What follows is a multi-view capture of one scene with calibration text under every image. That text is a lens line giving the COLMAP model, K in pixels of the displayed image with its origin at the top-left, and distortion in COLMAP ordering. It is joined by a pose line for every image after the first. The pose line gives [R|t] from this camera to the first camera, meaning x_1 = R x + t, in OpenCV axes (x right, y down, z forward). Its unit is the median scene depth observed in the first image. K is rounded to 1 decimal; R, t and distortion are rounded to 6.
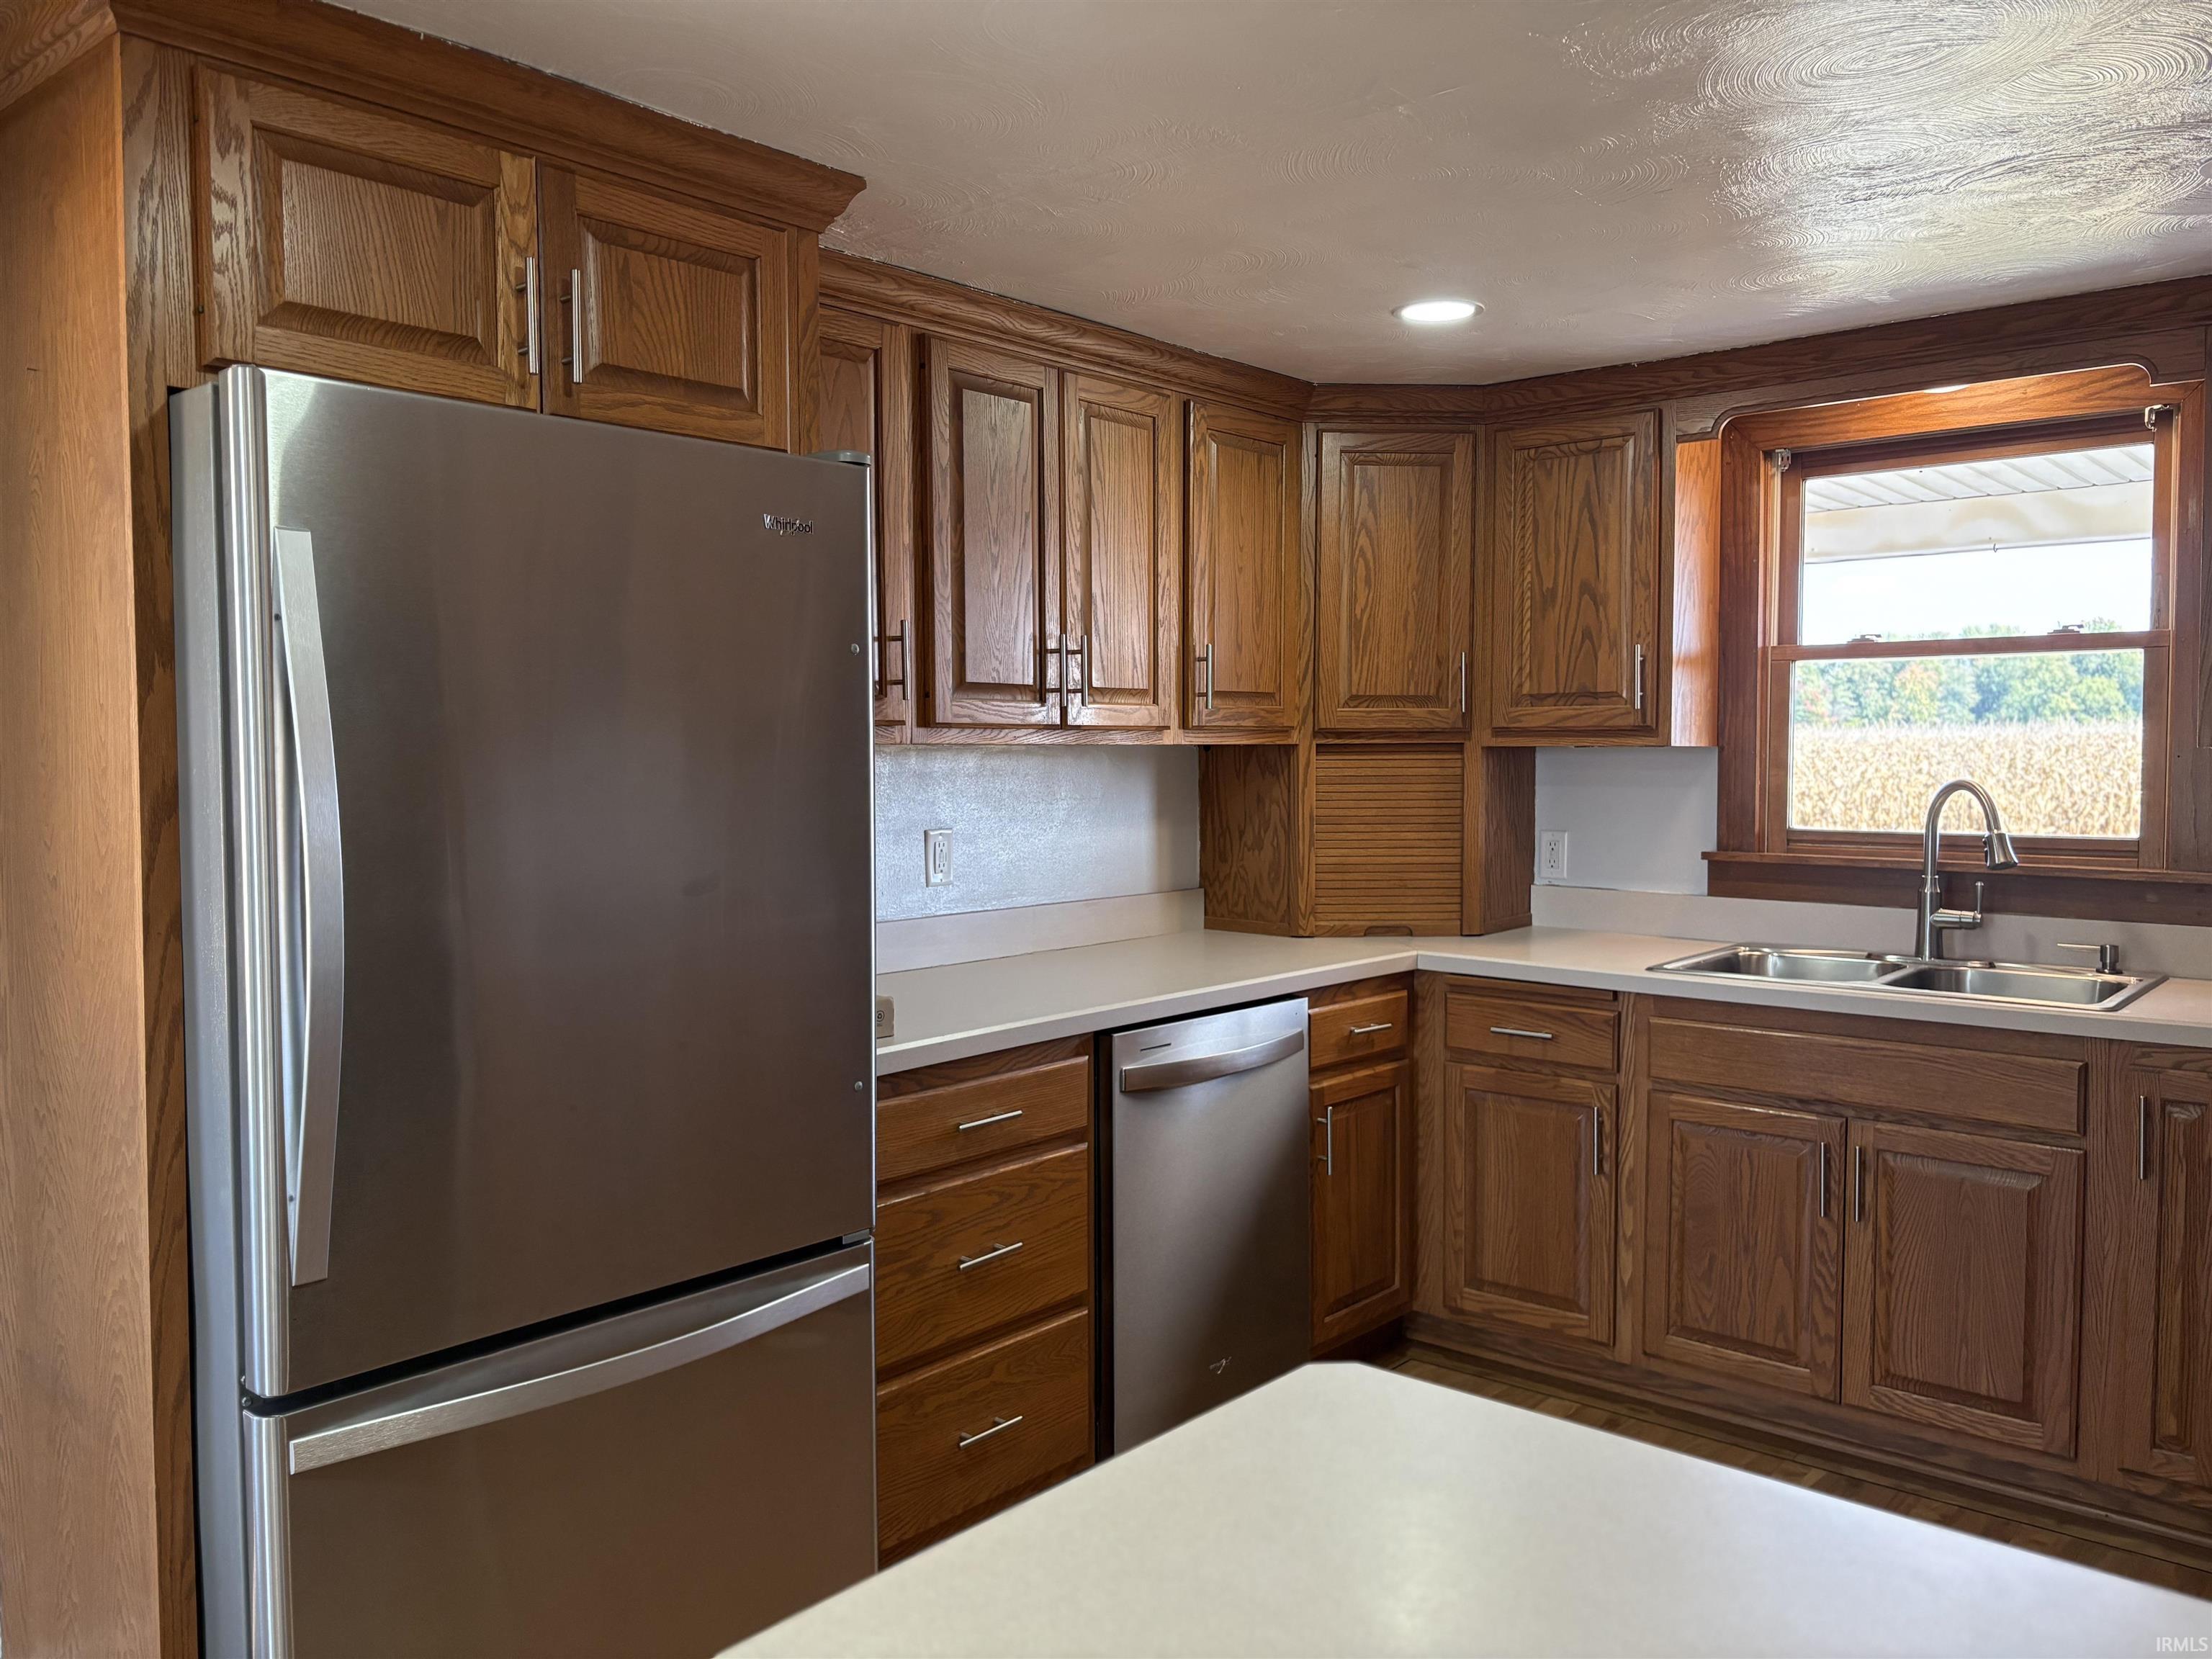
lens RADIAL K [[1679.8, 0, 1109.5], [0, 1679.8, 804.4], [0, 0, 1]] dist [0.041345, -0.042737]
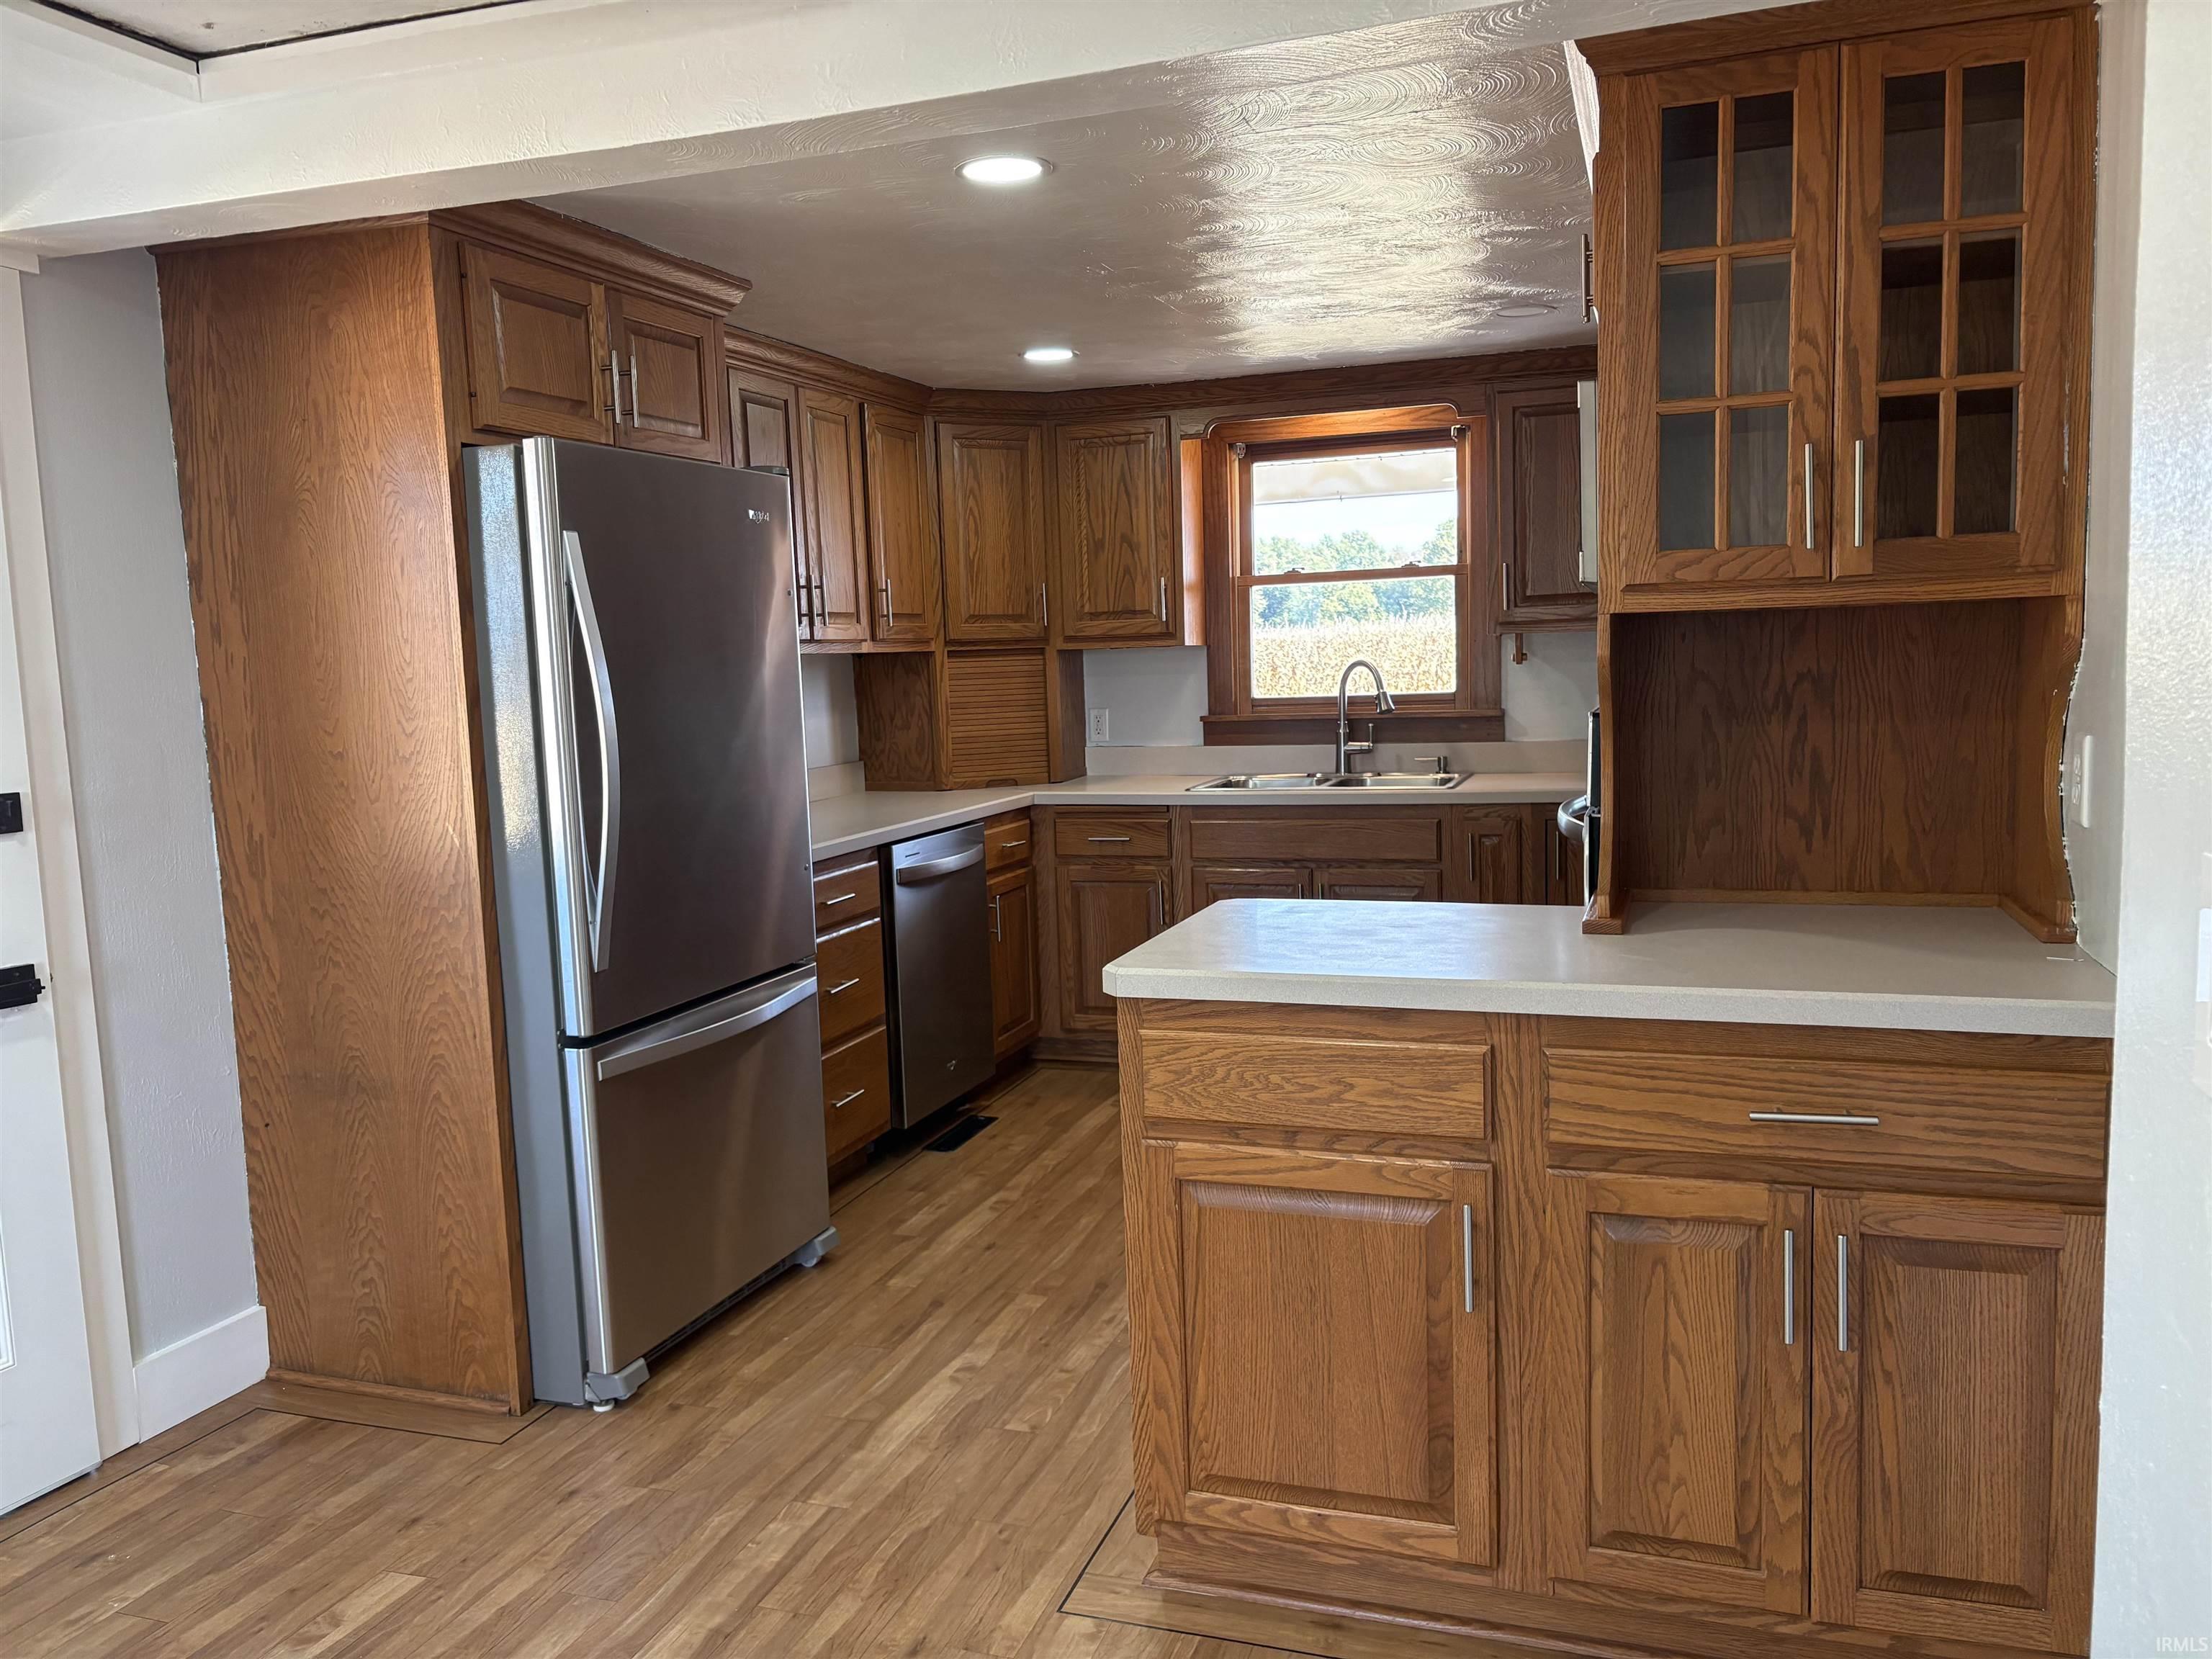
lens RADIAL K [[1679.8, 0, 1106.5], [0, 1679.8, 829.7], [0, 0, 1]] dist [0.041345, -0.042737]
pose [[0.928927, -0.068605, 0.363851, -0.309816], [0.045088, 0.996331, 0.072749, 0.018834], [-0.367507, -0.051173, 0.928612, -0.398333]]
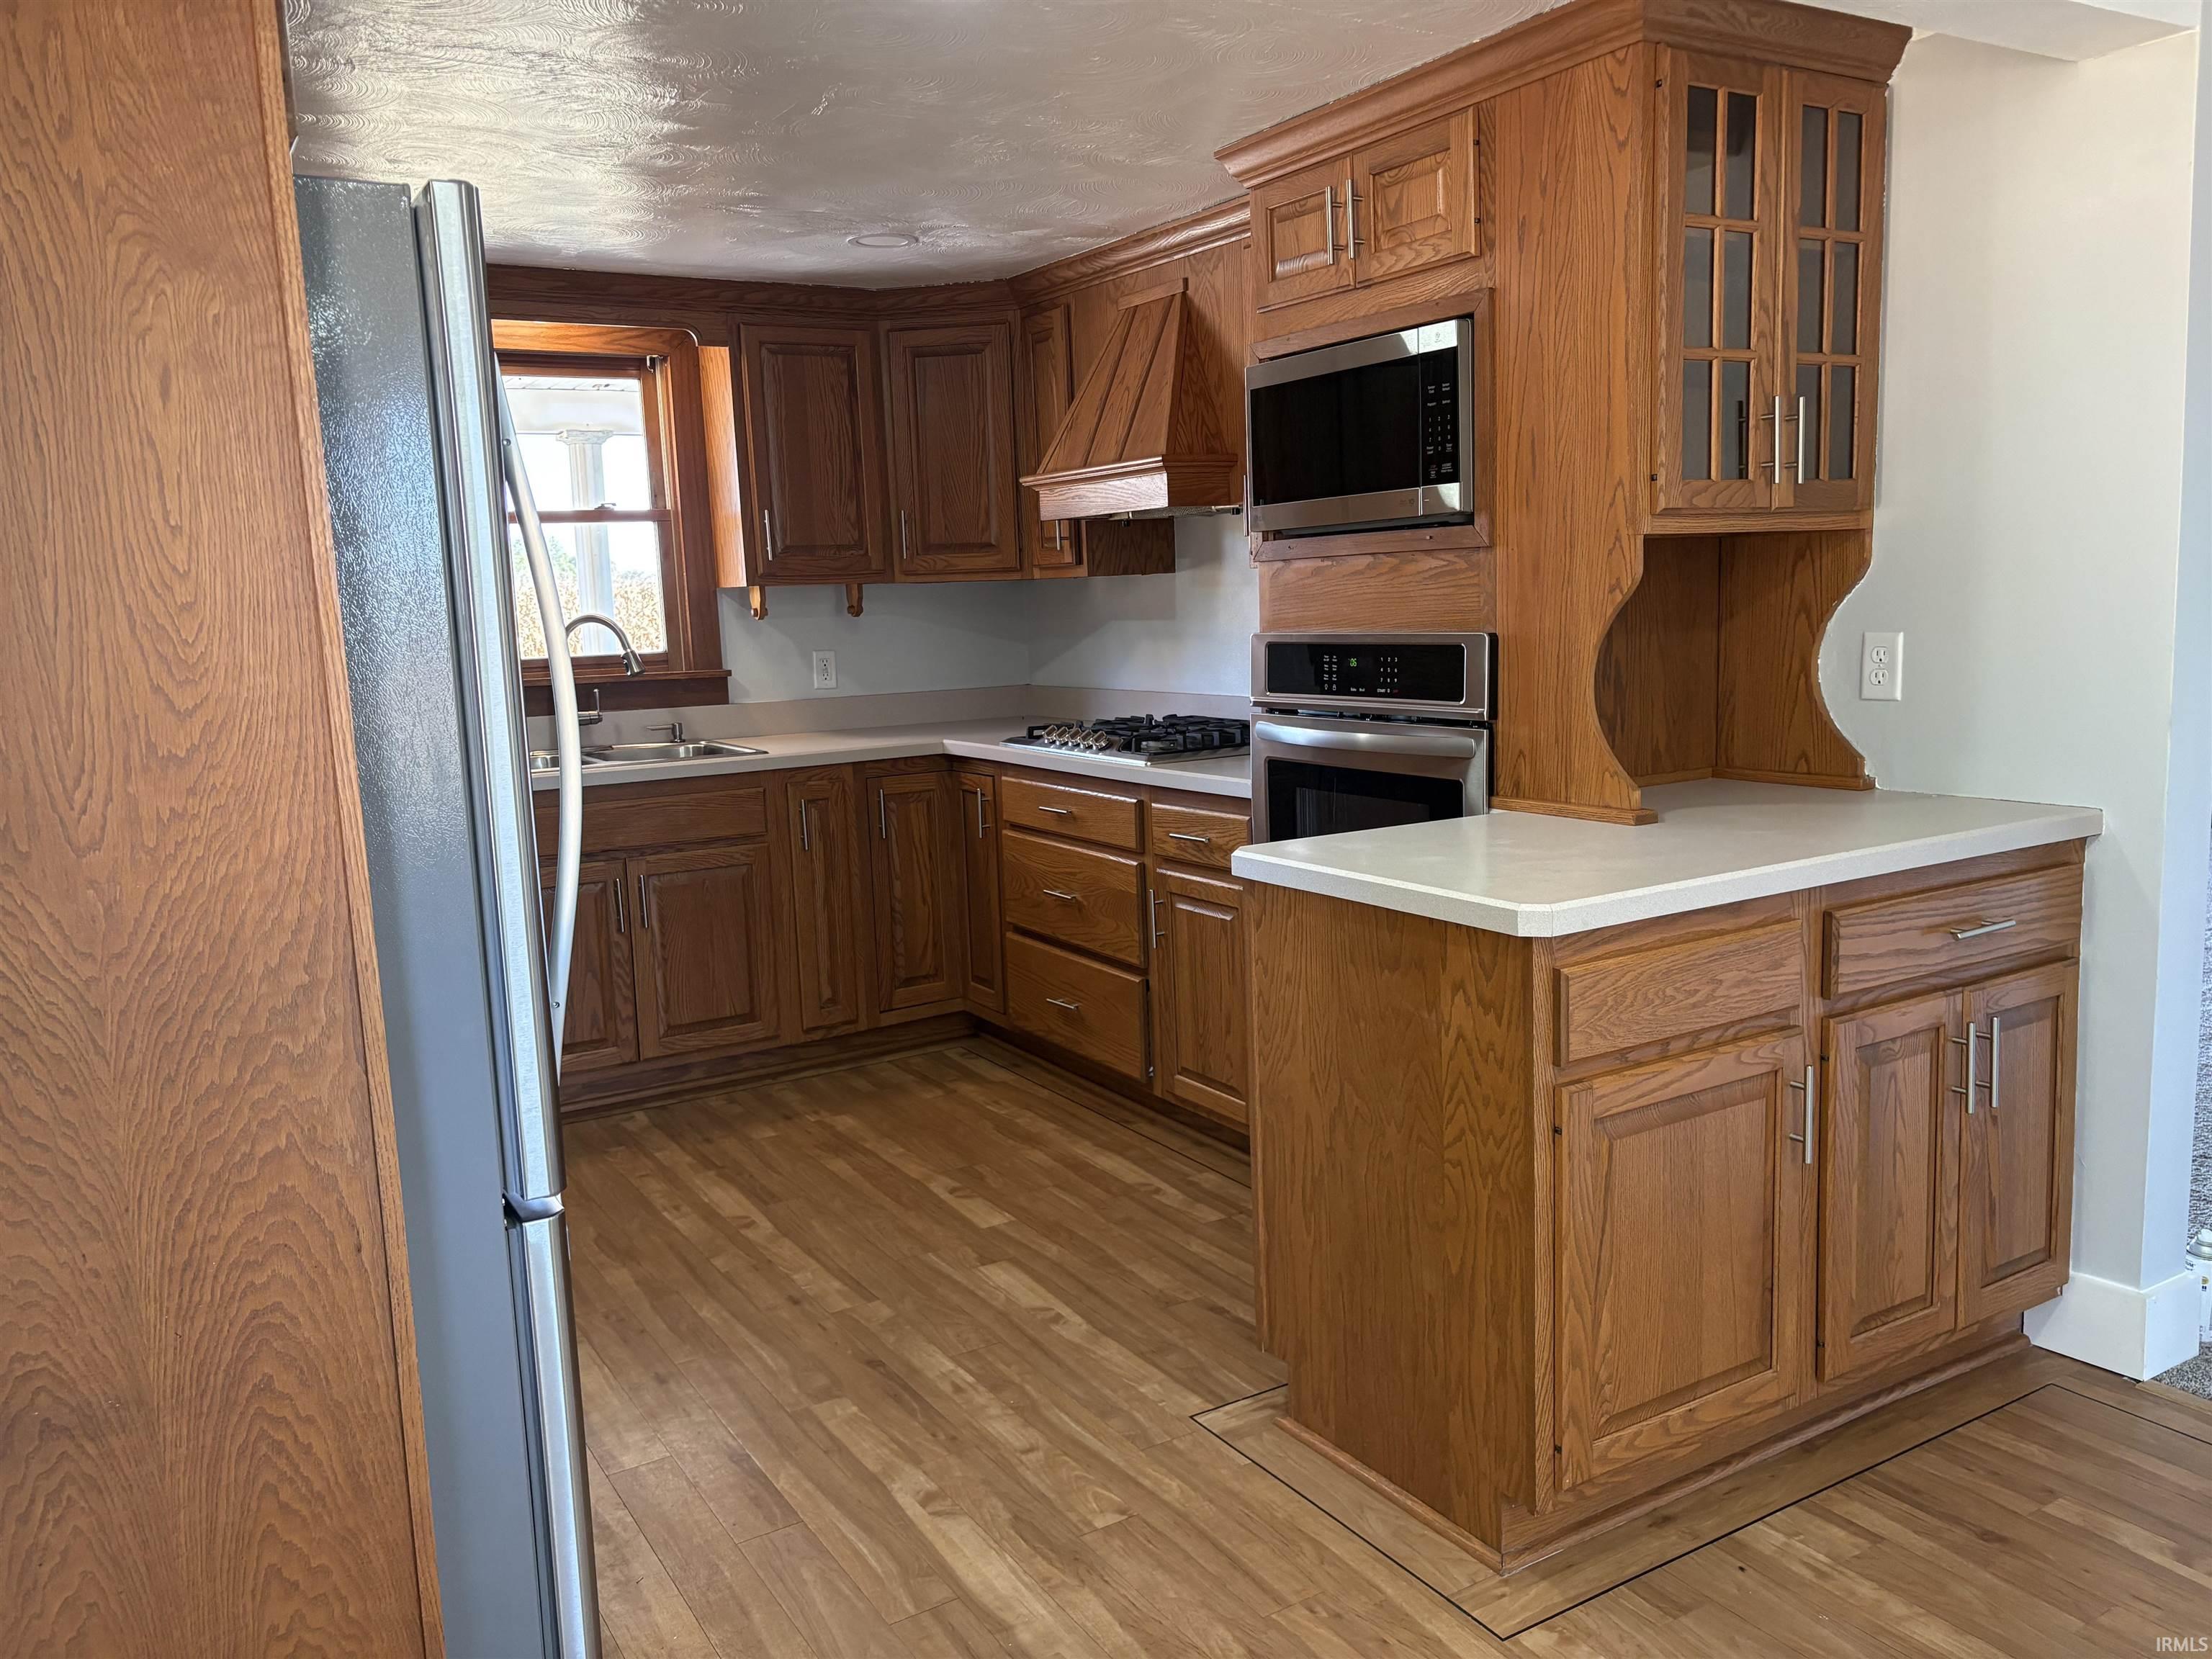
lens RADIAL K [[1679.8, 0, 1111.6], [0, 1679.8, 822.4], [0, 0, 1]] dist [0.041345, -0.042737]
pose [[0.306776, -0.142852, 0.941001, -0.679648], [0.067378, 0.989452, 0.128241, 0.004710], [-0.949394, 0.024061, 0.313165, 0.172149]]
